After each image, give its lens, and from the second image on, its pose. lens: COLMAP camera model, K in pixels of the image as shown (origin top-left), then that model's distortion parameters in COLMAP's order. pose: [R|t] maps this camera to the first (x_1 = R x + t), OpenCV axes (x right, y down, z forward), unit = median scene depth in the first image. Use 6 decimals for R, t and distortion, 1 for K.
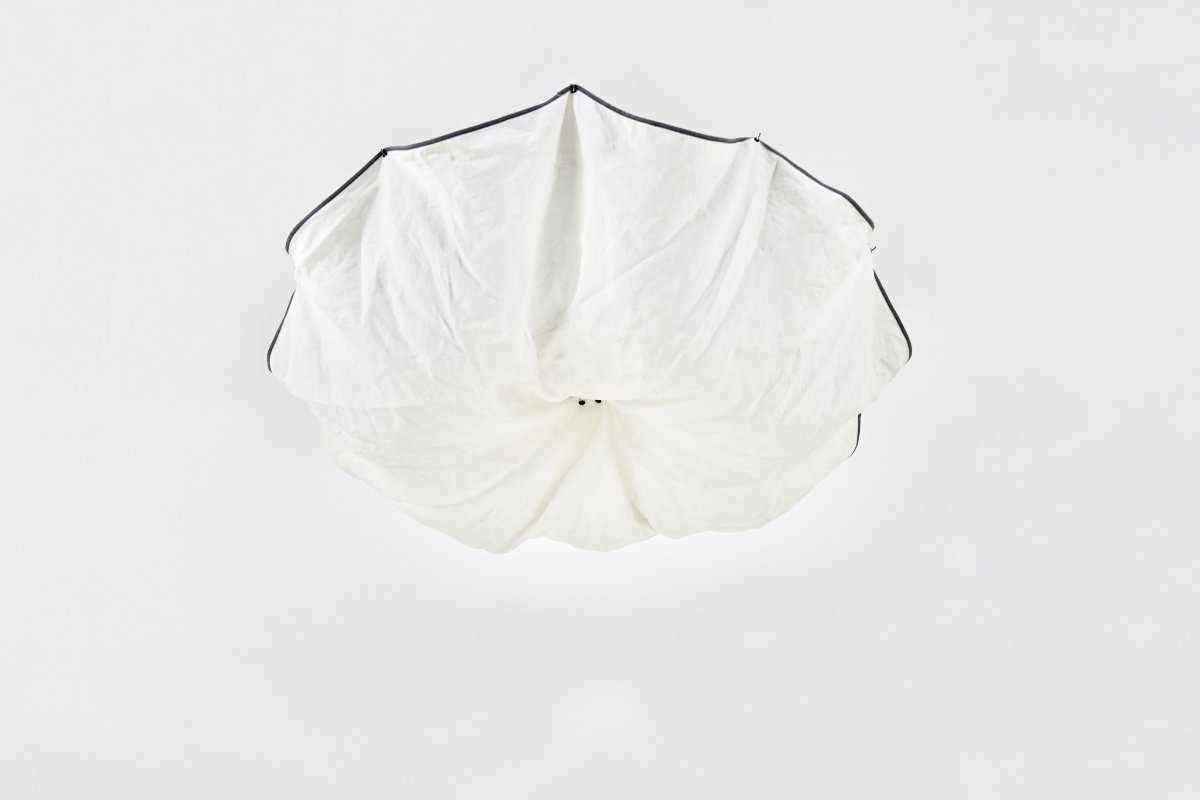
lens RADIAL K [[903.8, 0, 594.7], [0, 903.8, 399.7], [0, 0, 1]] dist [0.062954, 0.001096]
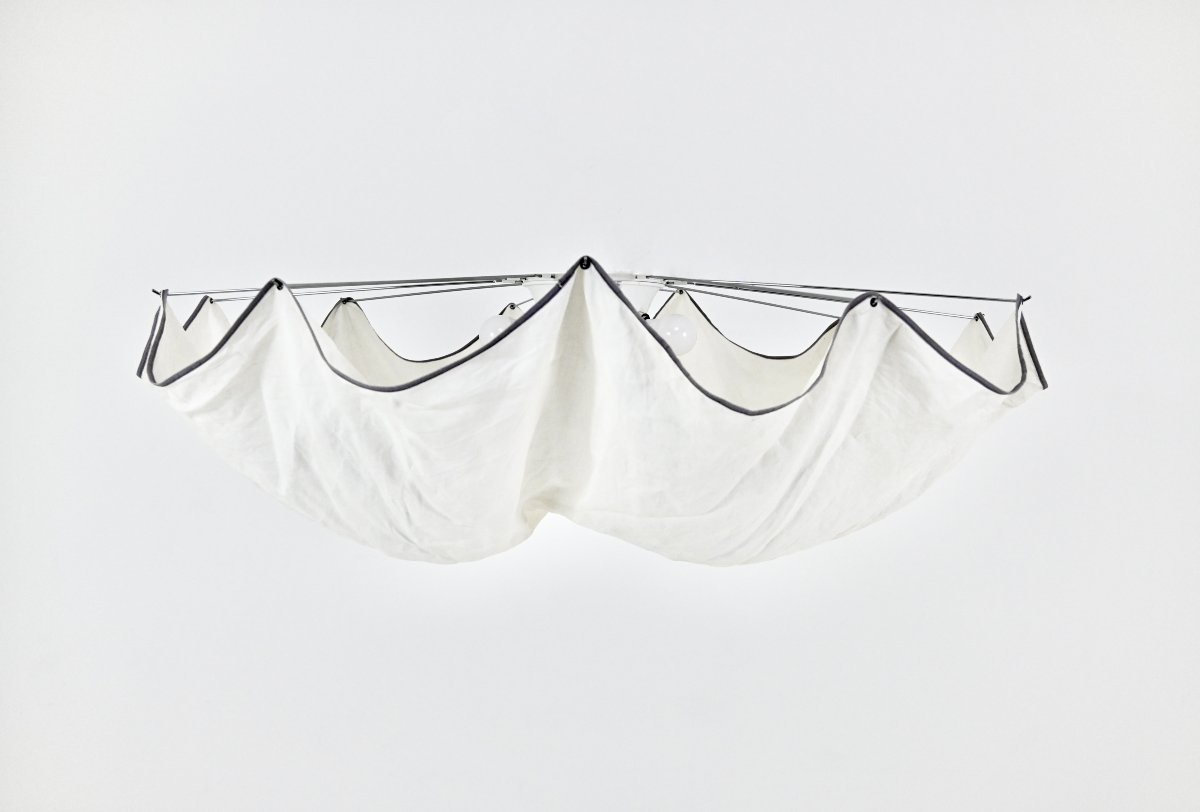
lens RADIAL K [[1203.8, 0, 609.5], [0, 1203.8, 414.6], [0, 0, 1]] dist [0.007620, 0.000000]
pose [[0.999398, 0.005447, 0.034250, -0.032760], [-0.026619, 0.753517, 0.656889, -0.772858], [-0.022230, -0.657405, 0.753209, 0.325537]]
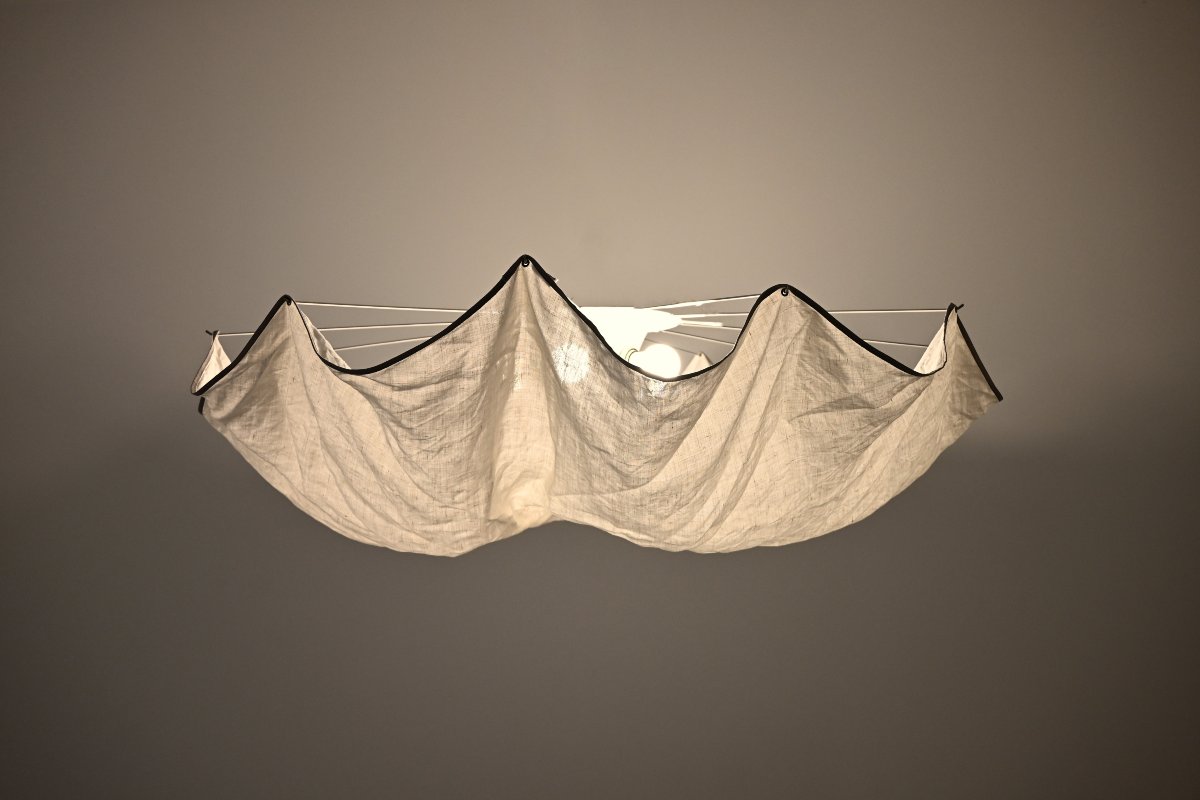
lens RADIAL K [[1203.8, 0, 590.9], [0, 1203.8, 401.2], [0, 0, 1]] dist [0.007620, 0.000000]
pose [[0.995614, -0.020716, -0.091231, 0.110973], [0.066905, 0.839282, 0.539563, -0.741386], [0.065391, -0.543301, 0.836988, 0.143450]]
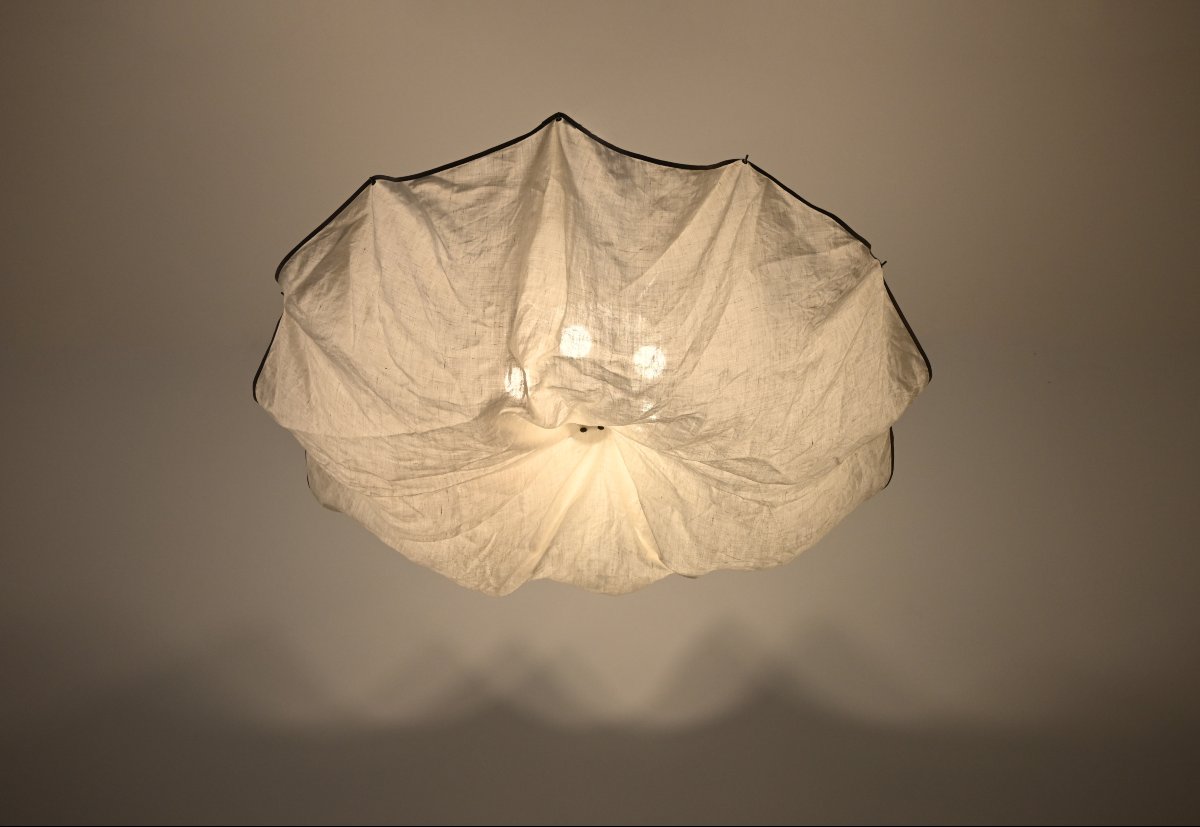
lens RADIAL K [[1321.3, 0, 607.0], [0, 1321.3, 412.6], [0, 0, 1]] dist [0.017439, 0.000000]
pose [[0.998788, -0.012747, -0.047541, 0.093806], [0.012126, 0.999838, -0.013329, 0.005254], [0.047703, 0.012736, 0.998780, -0.442647]]
